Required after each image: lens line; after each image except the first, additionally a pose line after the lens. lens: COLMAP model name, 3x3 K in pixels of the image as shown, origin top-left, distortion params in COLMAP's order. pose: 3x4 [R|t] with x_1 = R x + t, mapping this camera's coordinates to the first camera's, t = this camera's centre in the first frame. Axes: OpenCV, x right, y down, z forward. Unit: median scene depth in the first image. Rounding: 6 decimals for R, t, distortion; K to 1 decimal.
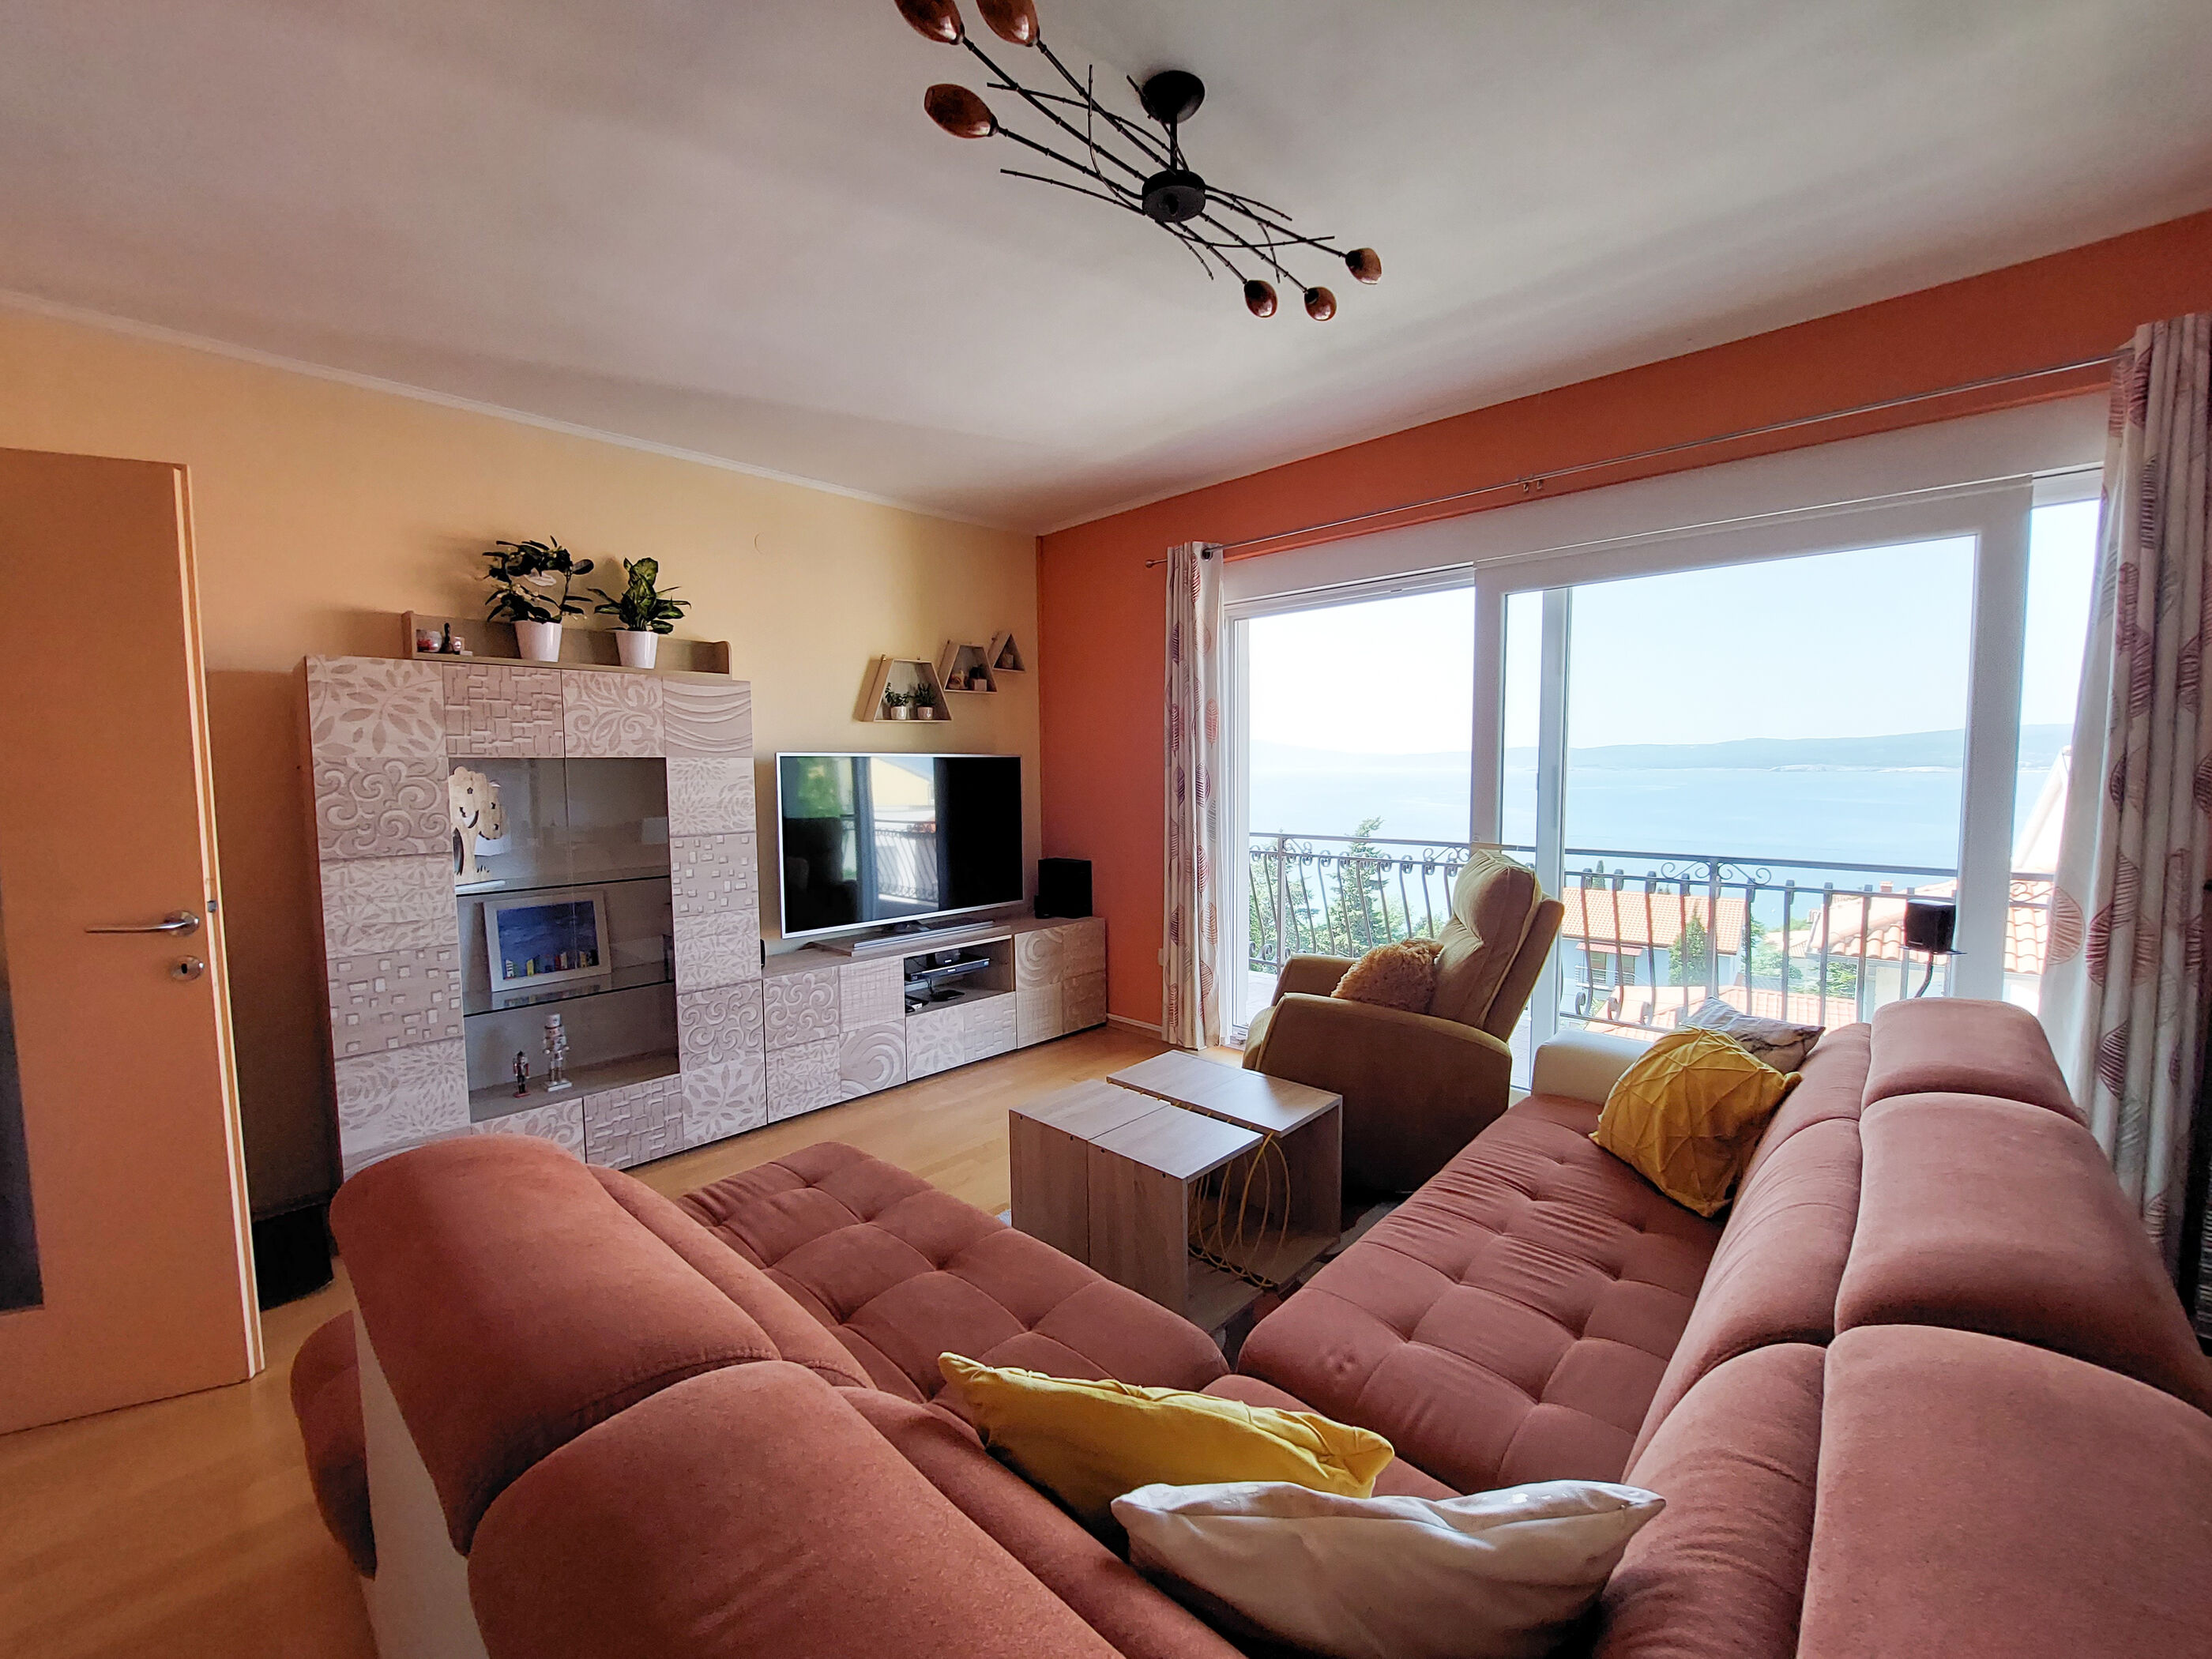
lens RADIAL K [[885.8, 0, 1105.1], [0, 885.8, 833.4], [0, 0, 1]] dist [-0.012506, -0.001768]
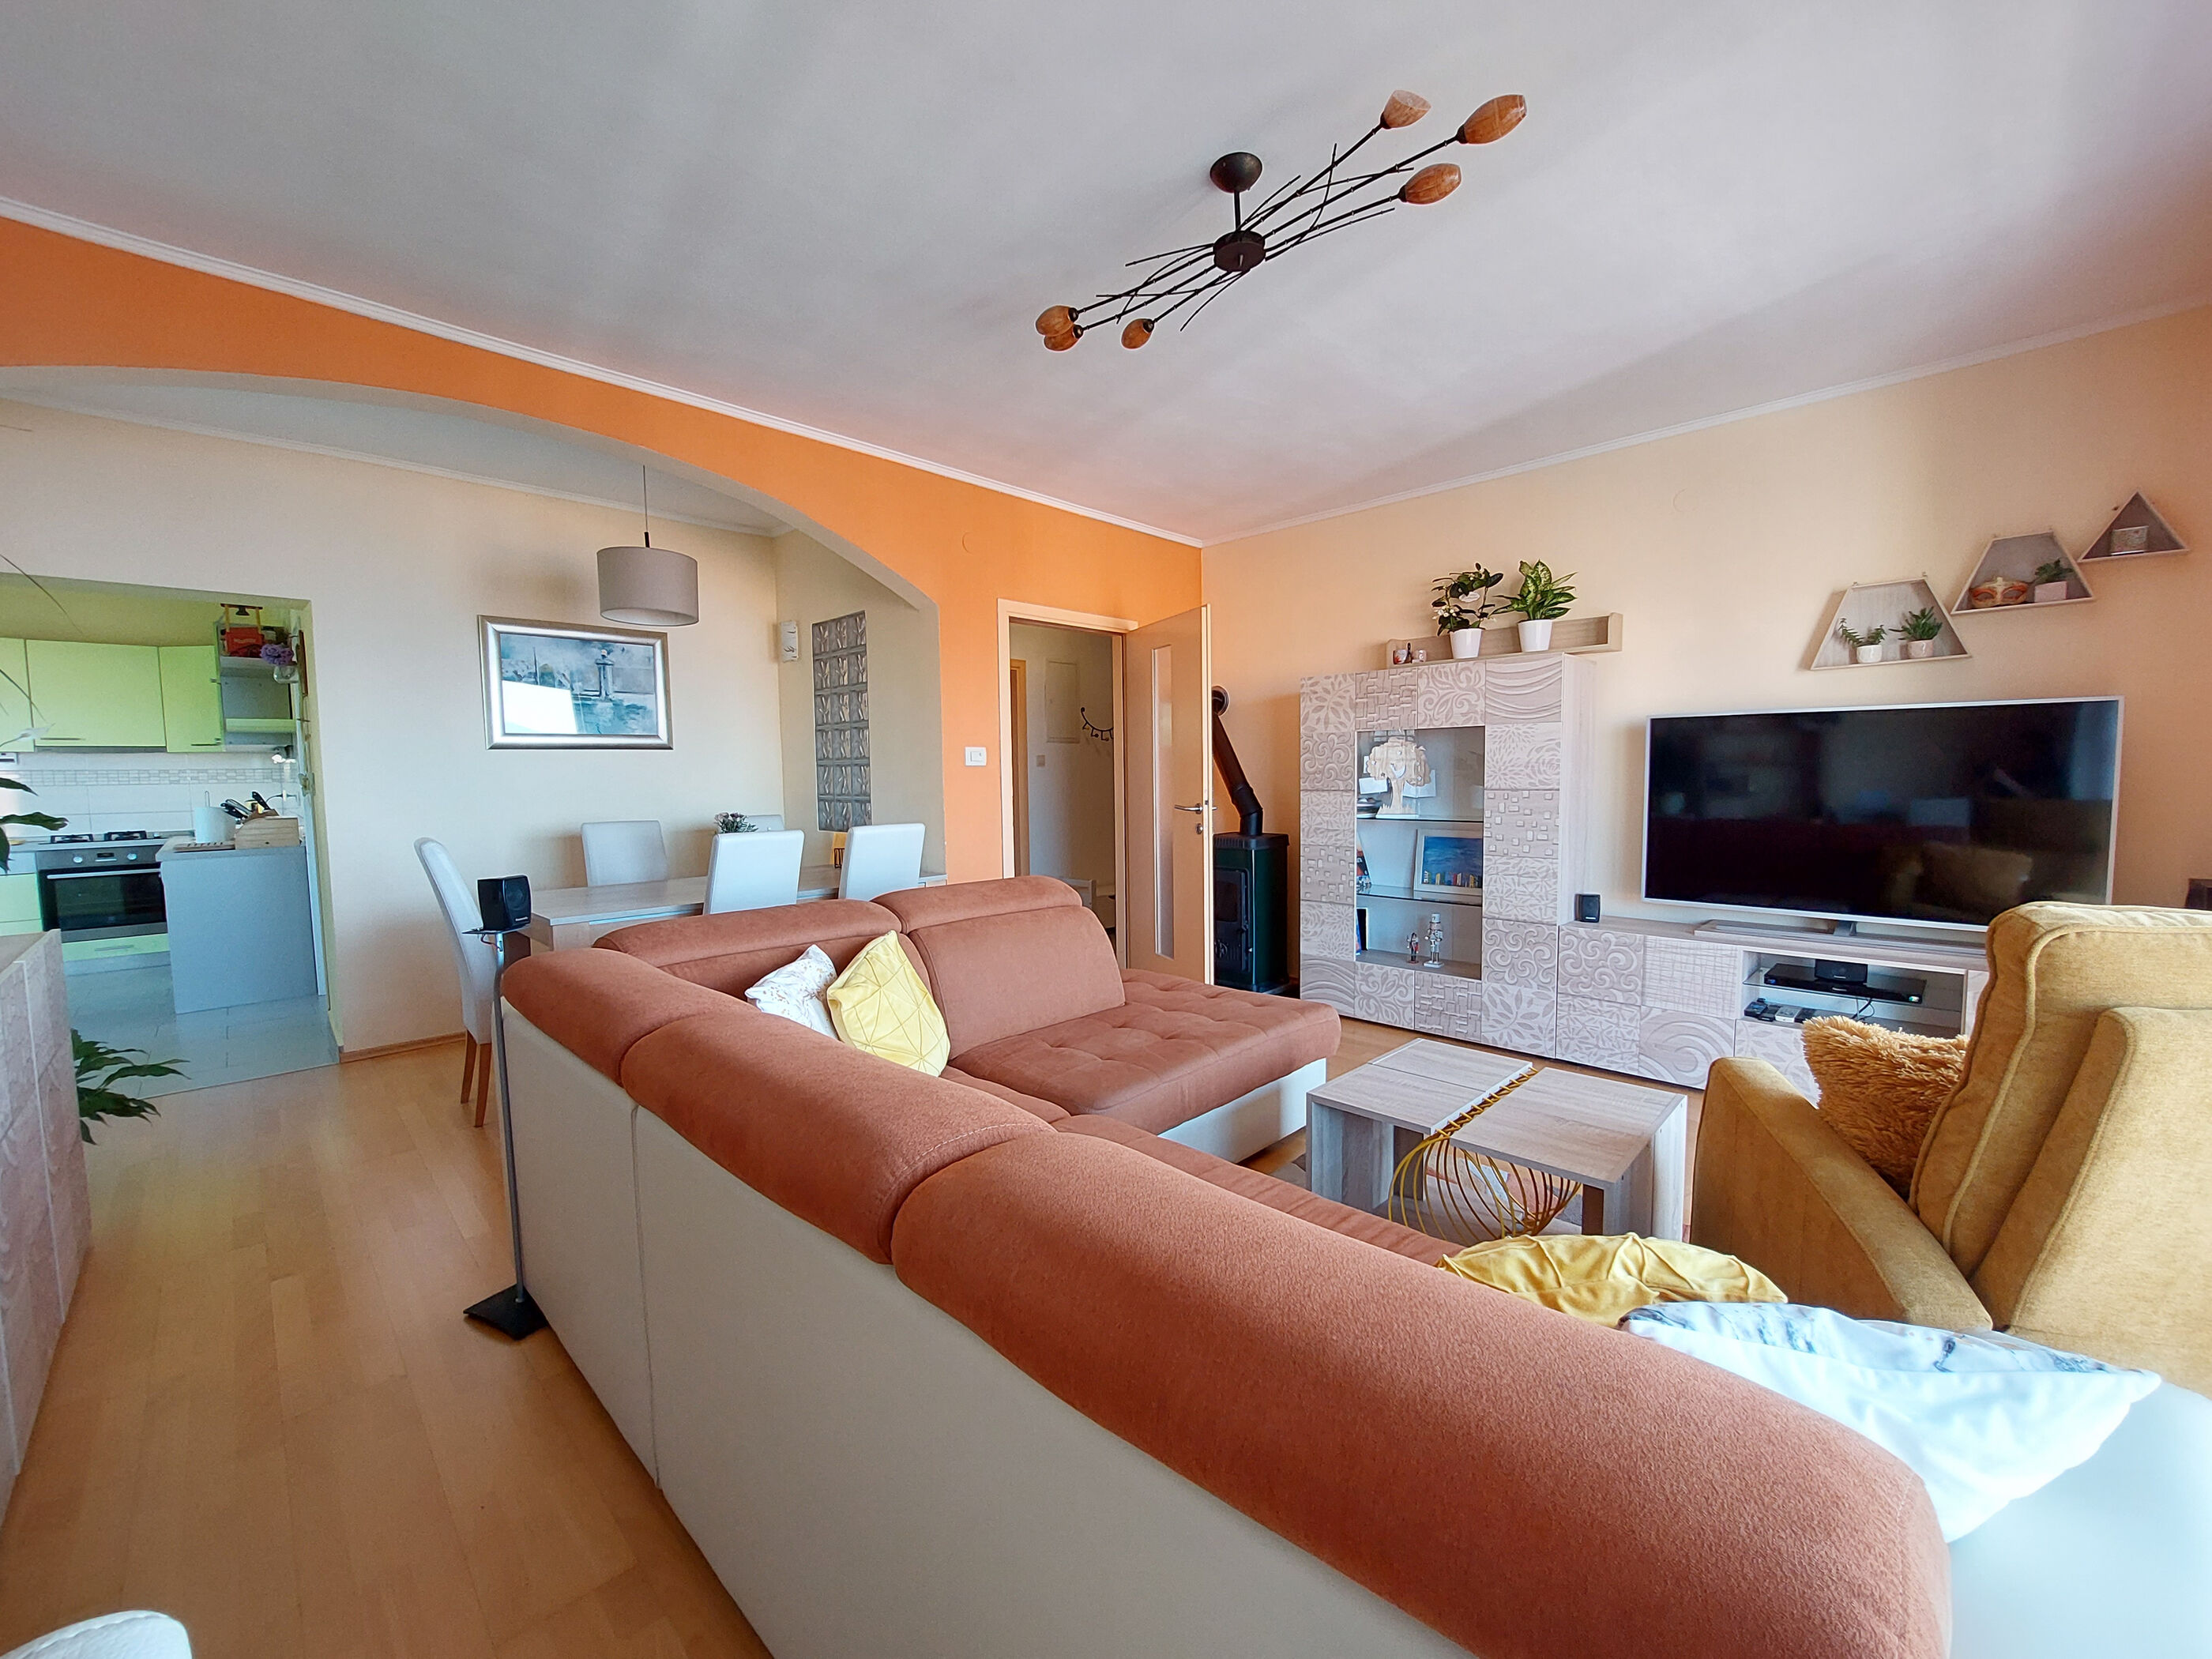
lens RADIAL K [[885.8, 0, 1114.0], [0, 885.8, 834.7], [0, 0, 1]] dist [-0.012506, -0.001768]
pose [[-0.013275, 0.081948, -0.996548, 0.704077], [-0.059301, 0.994817, 0.082596, -0.004275], [0.998152, 0.060193, -0.008347, 0.456051]]
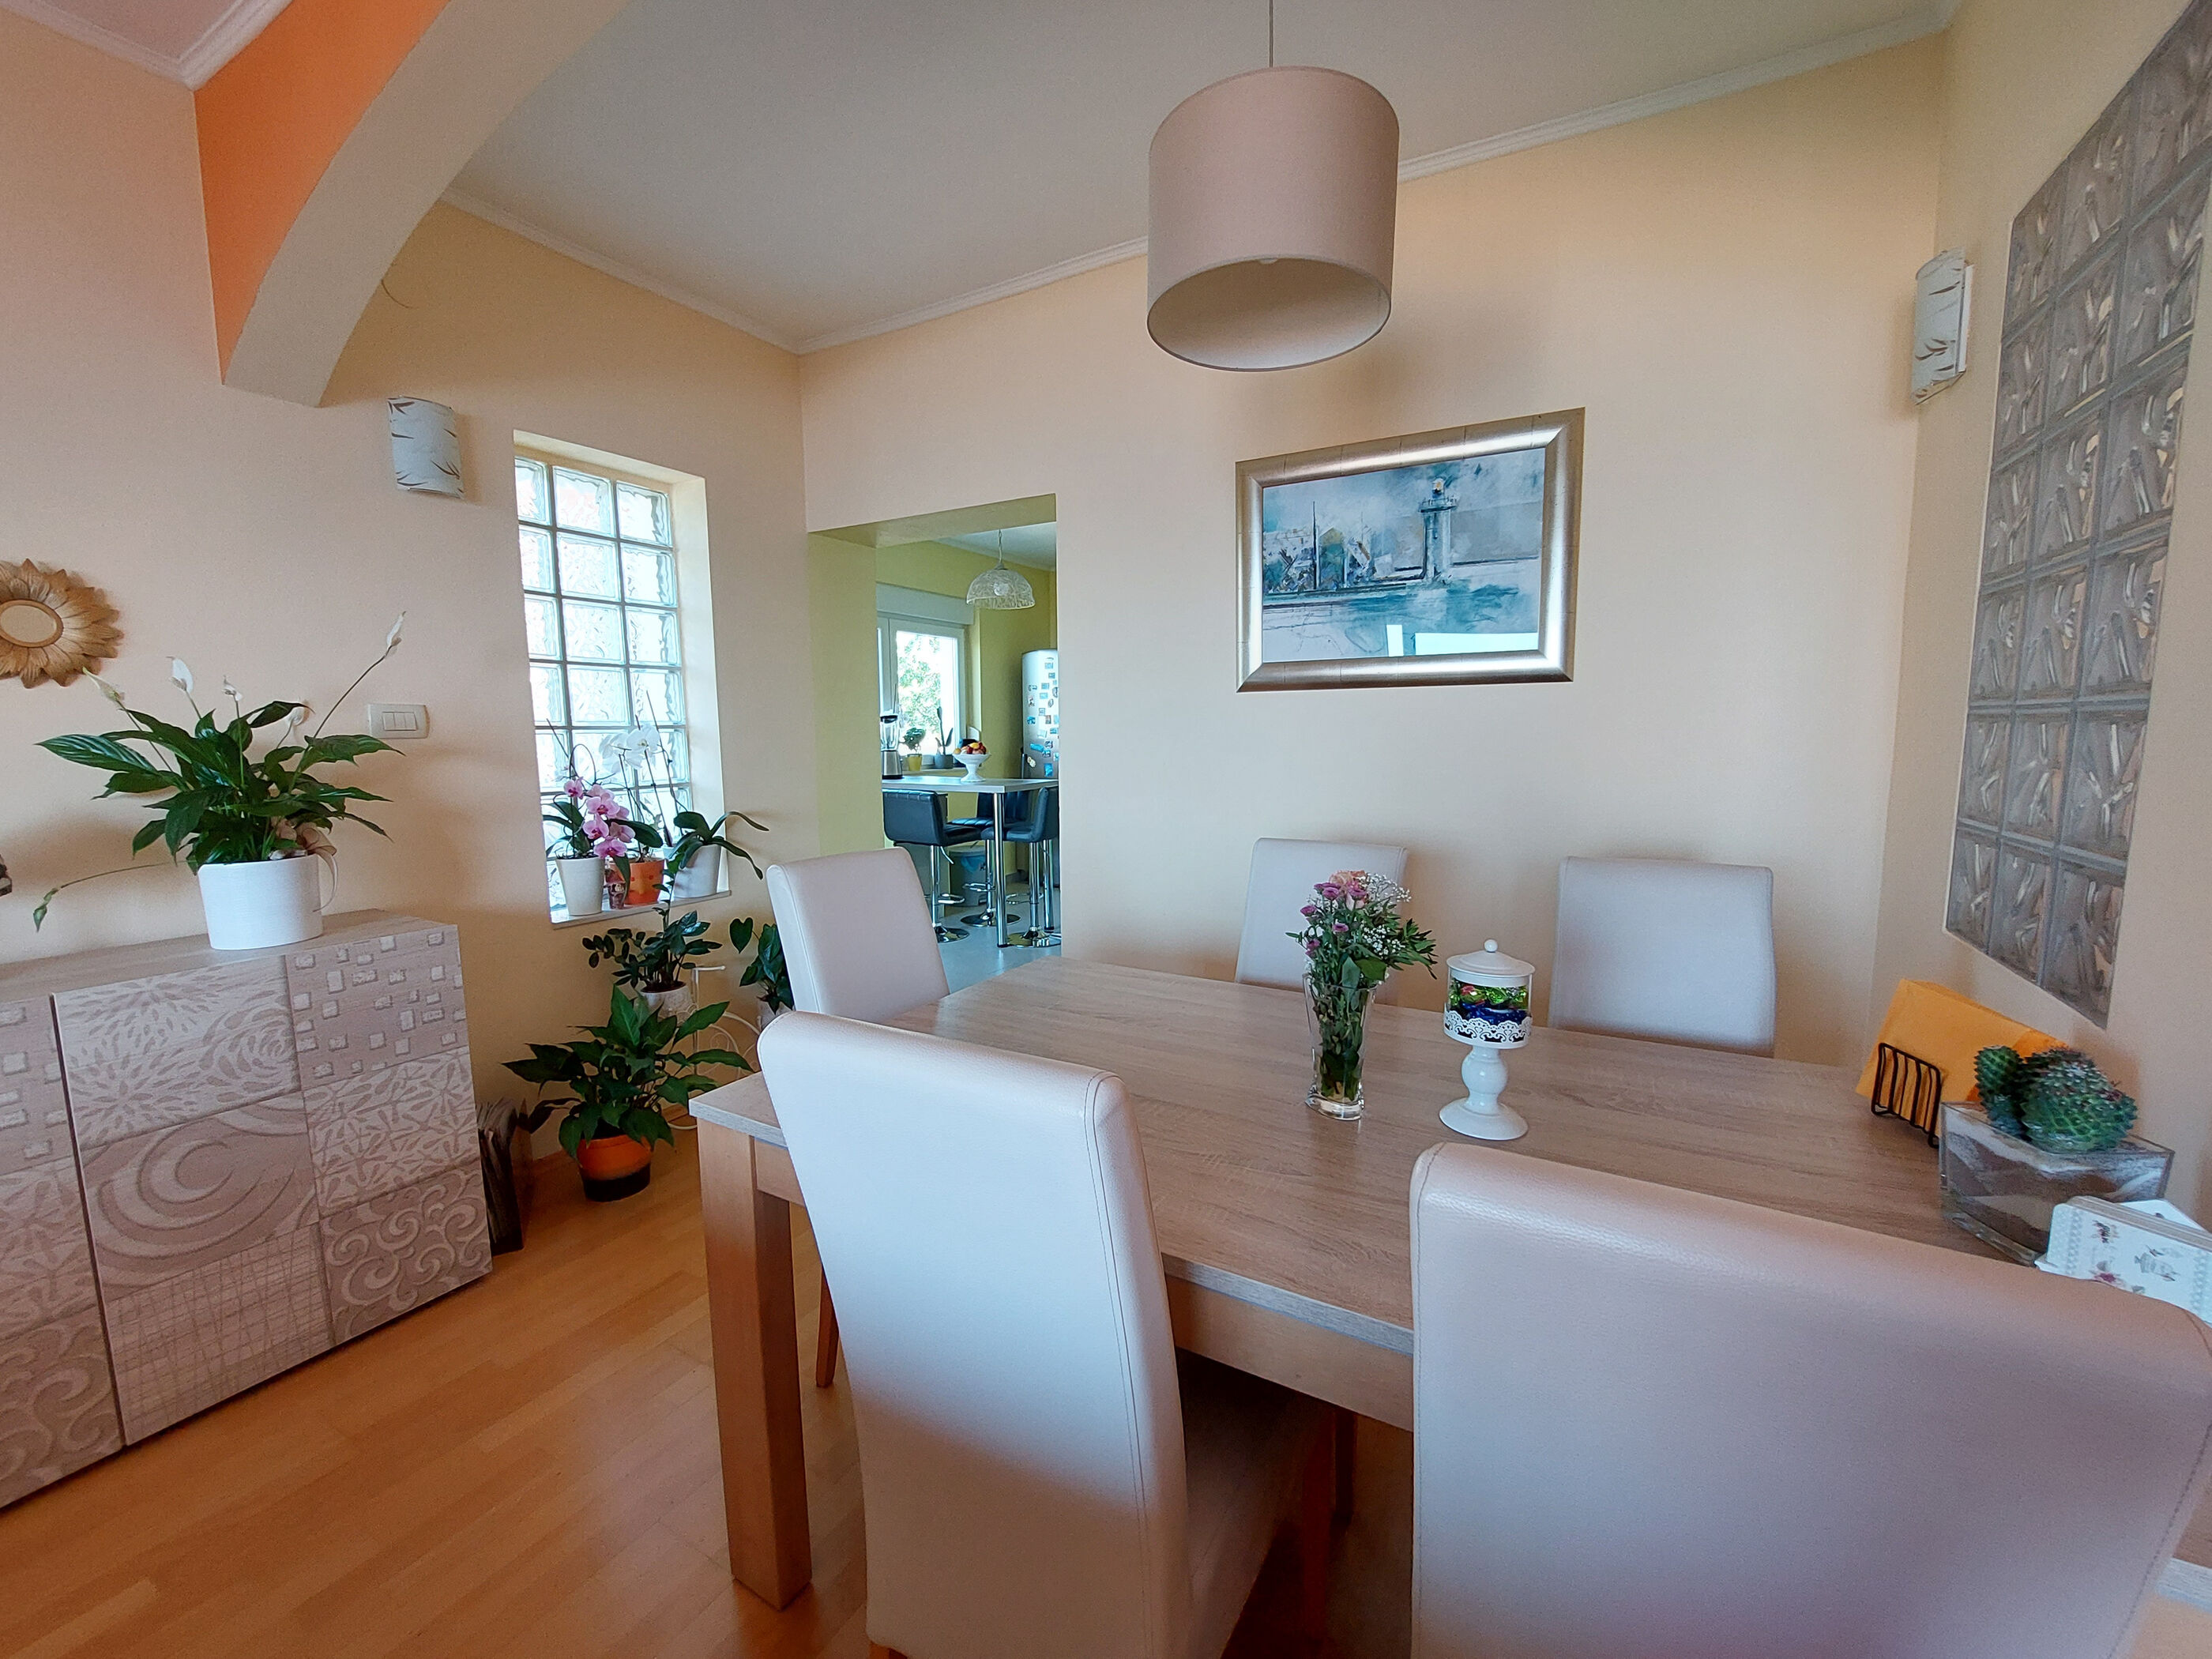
lens RADIAL K [[885.8, 0, 1108.3], [0, 885.8, 830.4], [0, 0, 1]] dist [-0.012506, -0.001768]
pose [[-0.970456, 0.044263, -0.237185, -0.266118], [-0.001016, 0.982271, 0.187465, 0.006392], [0.241278, 0.182167, -0.953205, 0.260772]]
